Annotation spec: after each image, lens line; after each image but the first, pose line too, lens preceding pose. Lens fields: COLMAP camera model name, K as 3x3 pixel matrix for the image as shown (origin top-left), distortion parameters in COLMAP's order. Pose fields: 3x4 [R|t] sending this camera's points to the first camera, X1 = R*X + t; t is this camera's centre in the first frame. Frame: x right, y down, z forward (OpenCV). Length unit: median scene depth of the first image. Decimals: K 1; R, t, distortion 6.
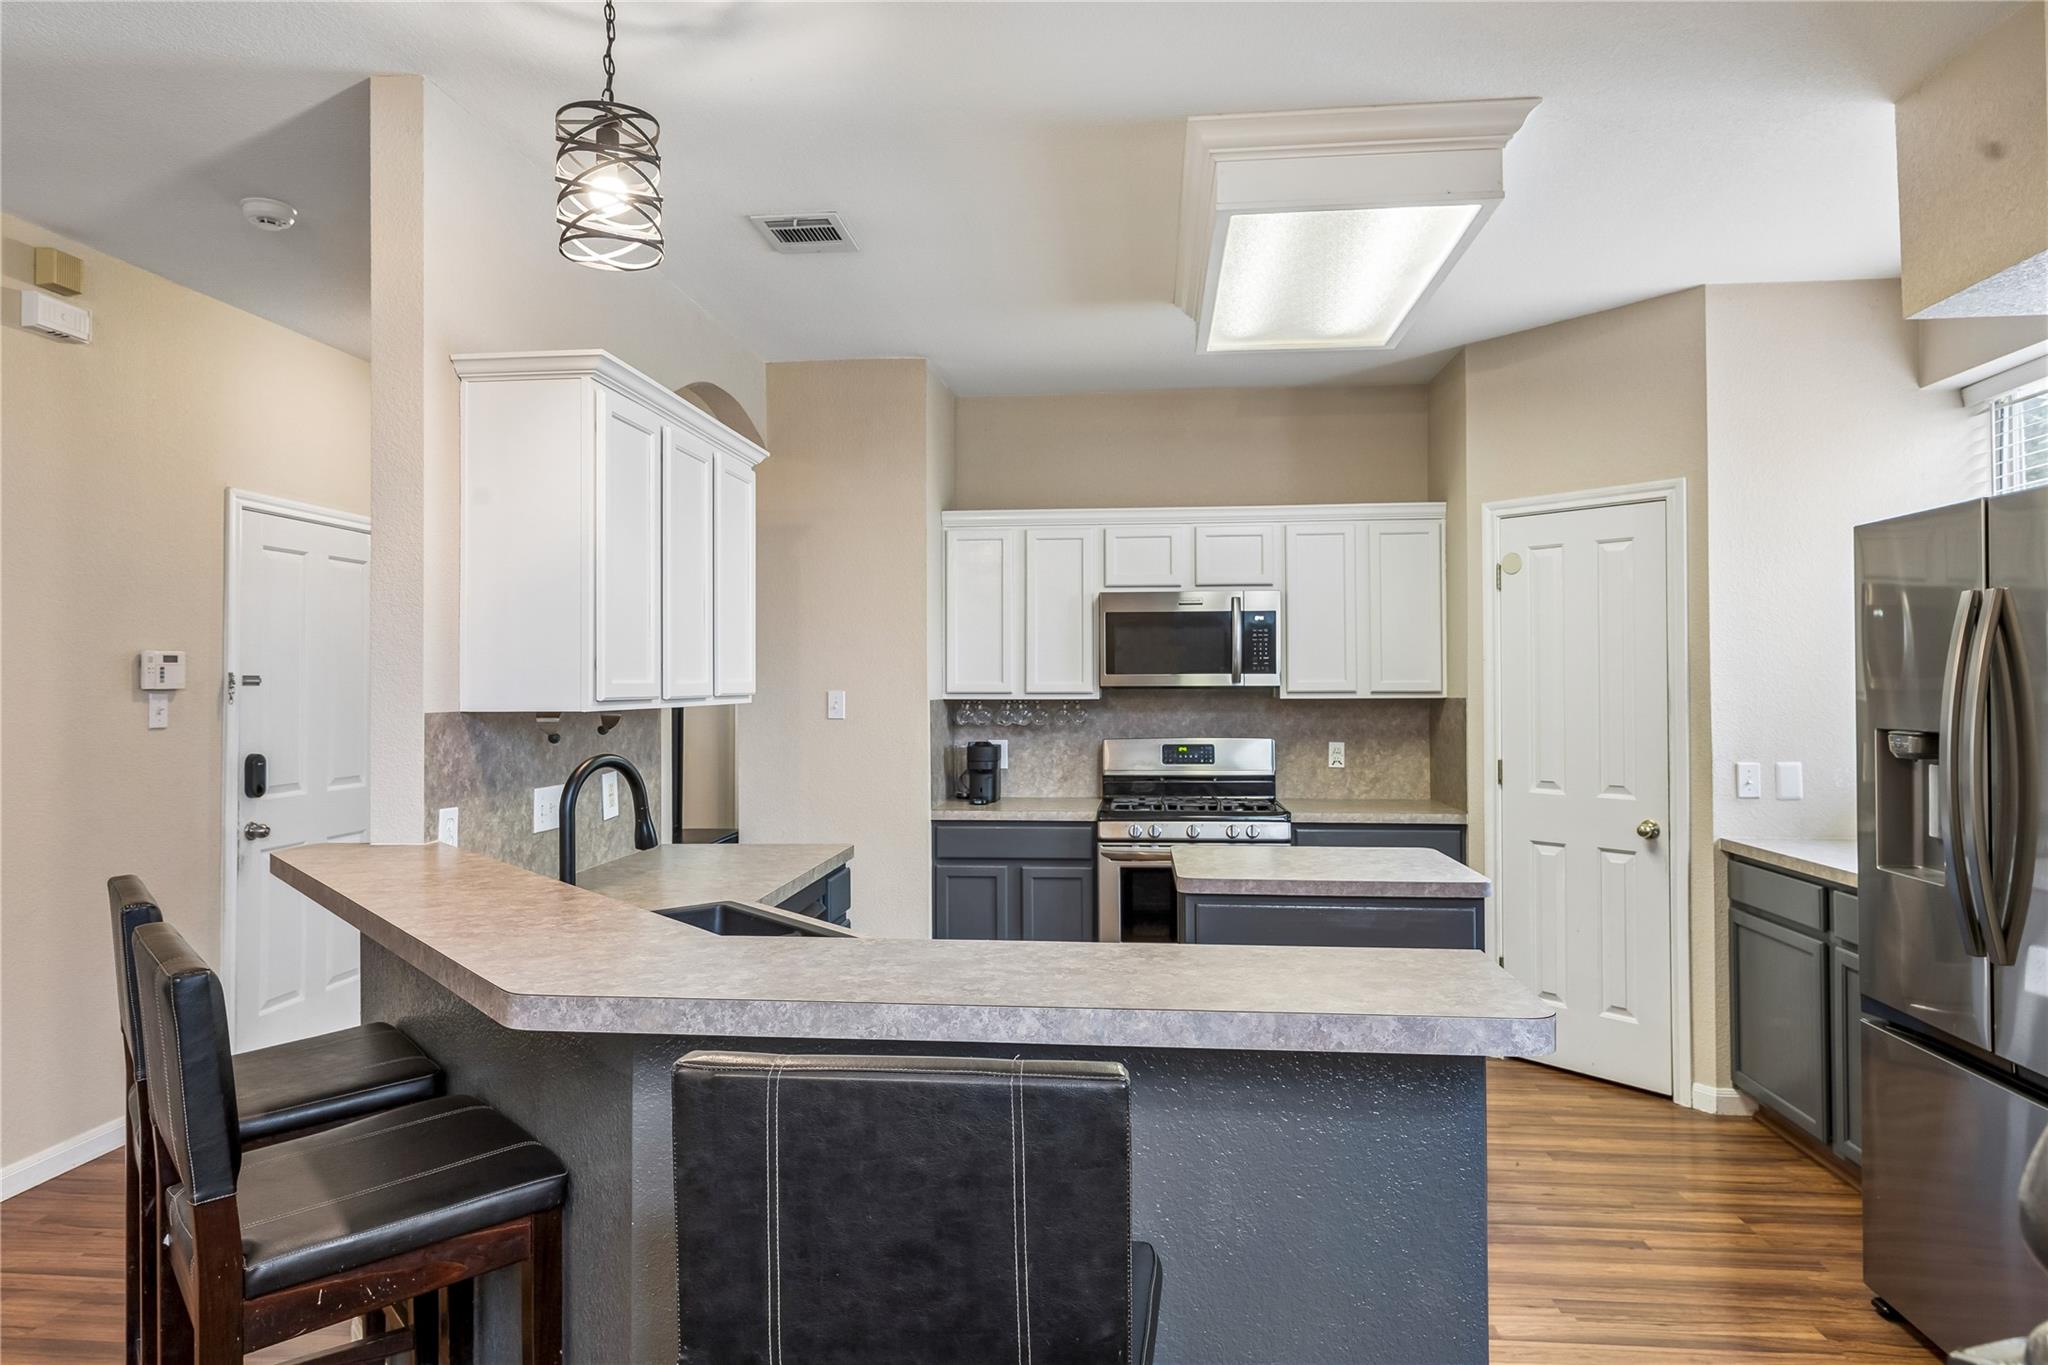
lens RADIAL K [[1210.7, 0, 1024.1], [0, 1210.7, 666.3], [0, 0, 1]] dist [-0.001293, -0.000553]
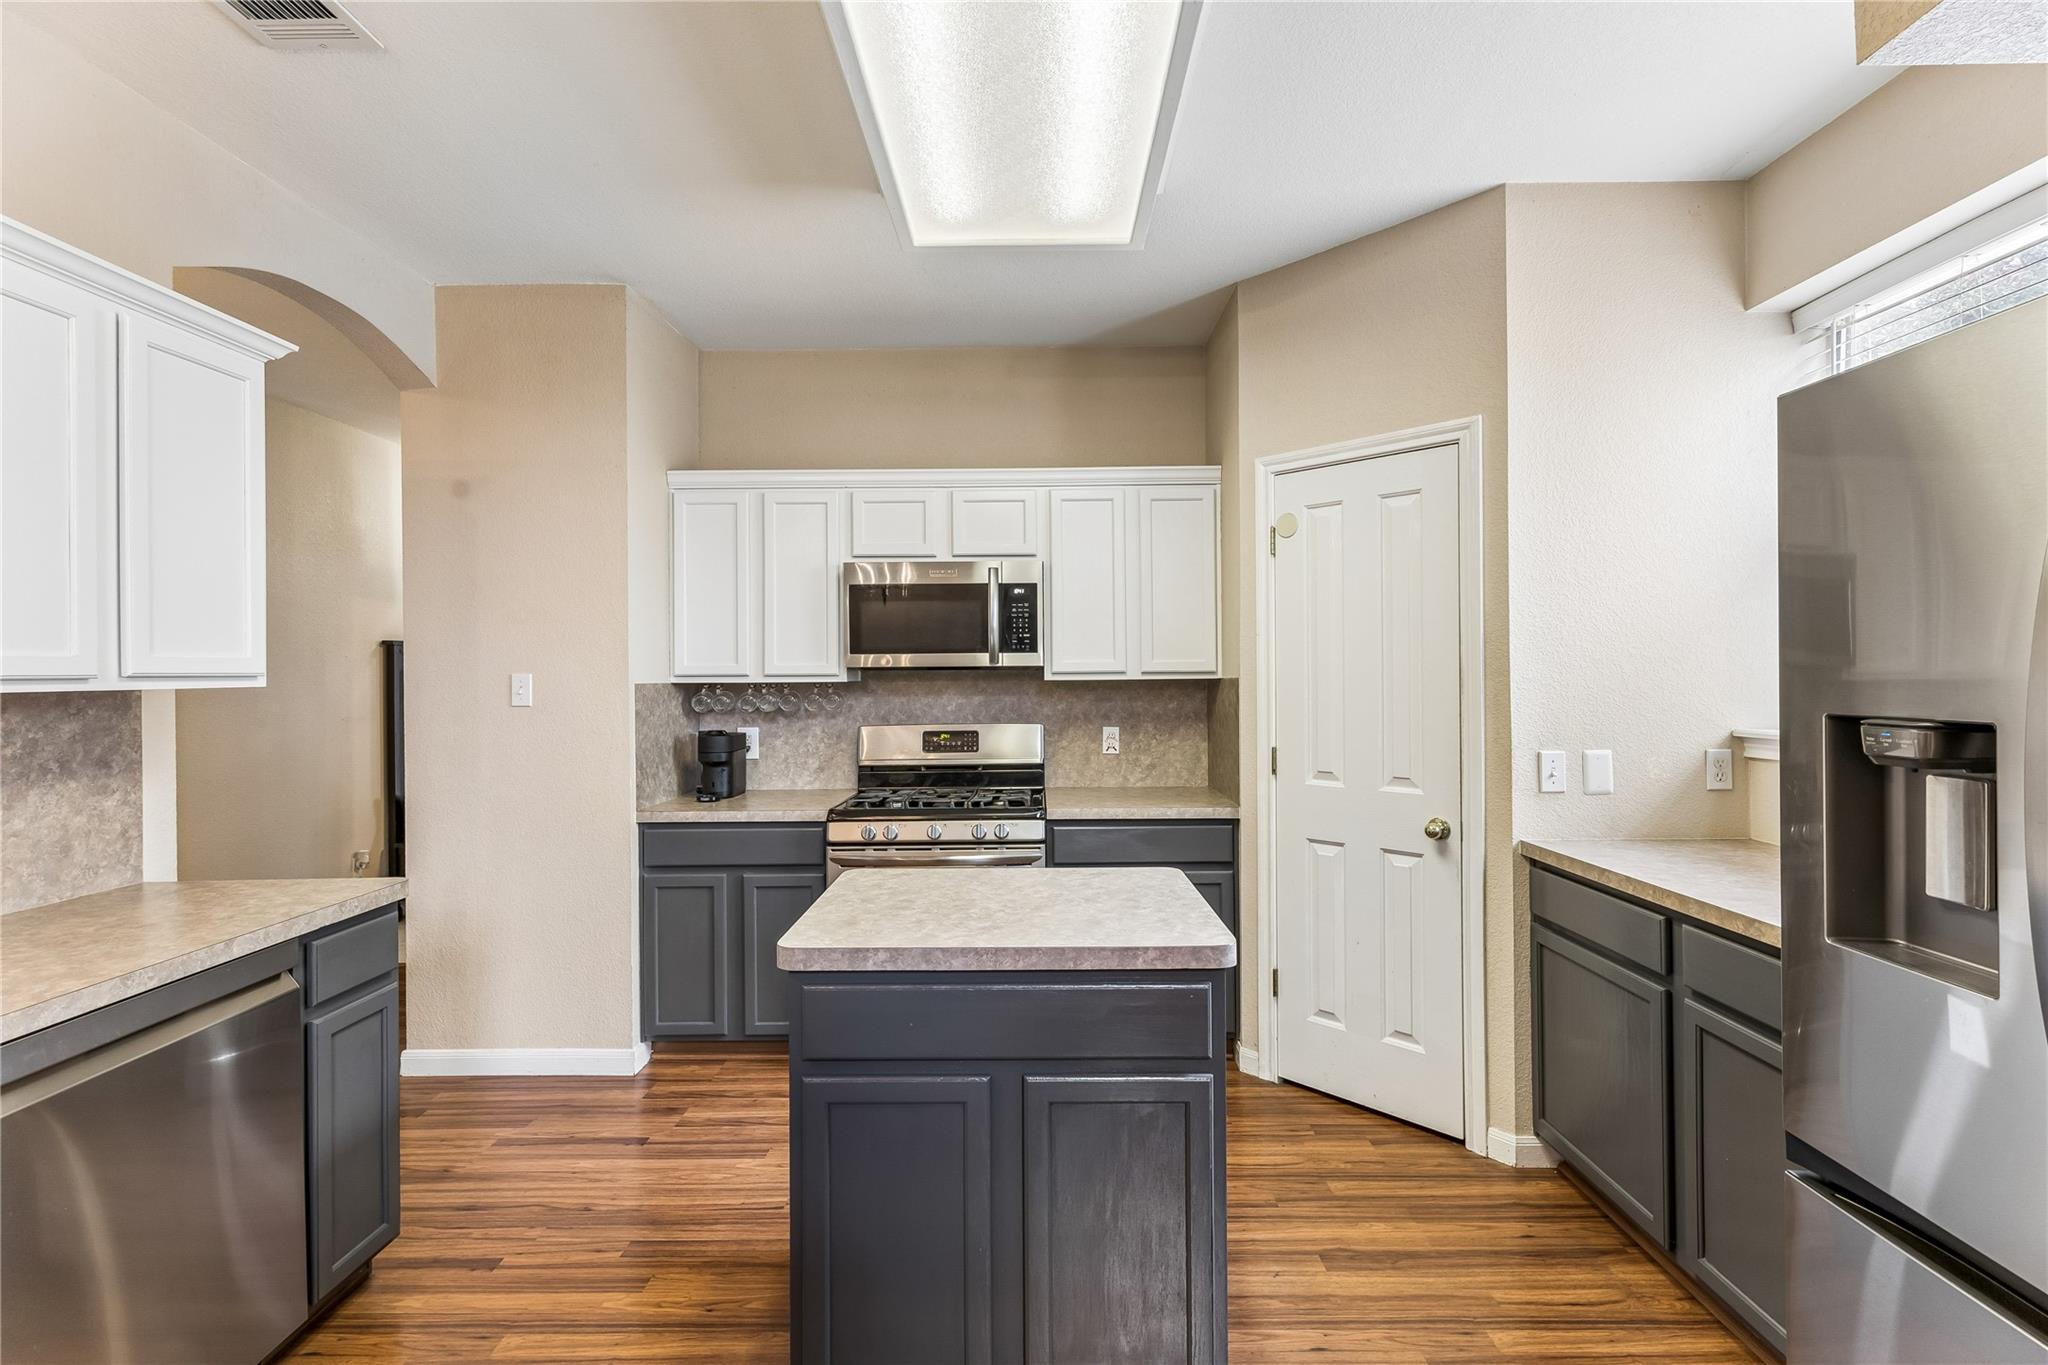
lens RADIAL K [[934.5, 0, 1034.5], [0, 934.5, 673.2], [0, 0, 1]] dist [-0.000019, 0.000273]
pose [[0.995481, -0.004129, 0.094871, 0.142731], [0.002894, 0.999909, 0.013147, 0.012609], [-0.094916, -0.012813, 0.995403, 0.311604]]
